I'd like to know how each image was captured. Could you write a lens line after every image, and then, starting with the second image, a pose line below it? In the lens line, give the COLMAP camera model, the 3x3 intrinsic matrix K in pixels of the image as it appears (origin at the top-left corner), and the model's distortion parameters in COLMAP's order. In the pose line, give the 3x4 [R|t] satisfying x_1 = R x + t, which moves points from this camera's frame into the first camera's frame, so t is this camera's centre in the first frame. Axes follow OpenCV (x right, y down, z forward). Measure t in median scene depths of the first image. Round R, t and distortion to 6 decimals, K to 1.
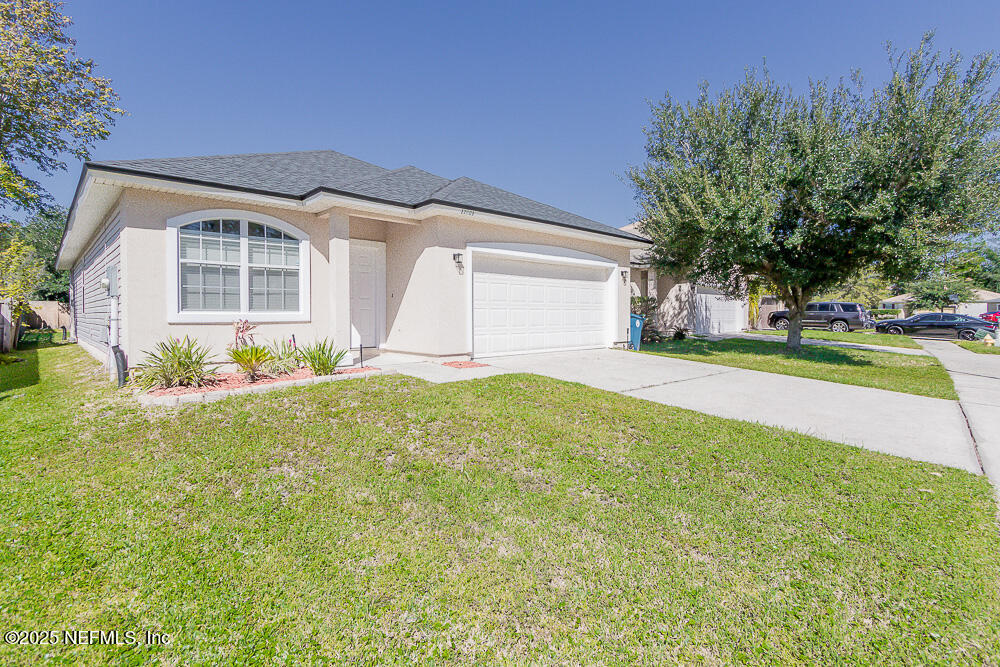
lens RADIAL K [[499.7, 0, 502.3], [0, 499.7, 324.7], [0, 0, 1]] dist [0.004265, 0.001199]
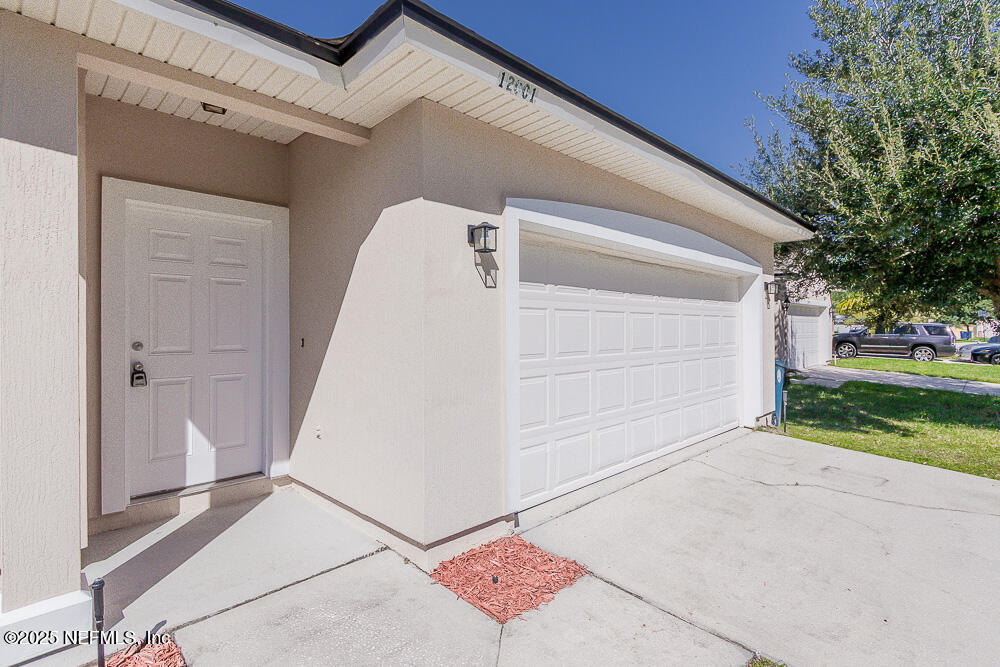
lens RADIAL K [[499.7, 0, 498.3], [0, 499.7, 331.1], [0, 0, 1]] dist [0.004265, 0.001199]
pose [[0.999510, -0.000141, 0.031313, -0.089111], [0.000536, 0.999921, -0.012595, -0.068158], [-0.031309, 0.012606, 0.999430, 0.673414]]
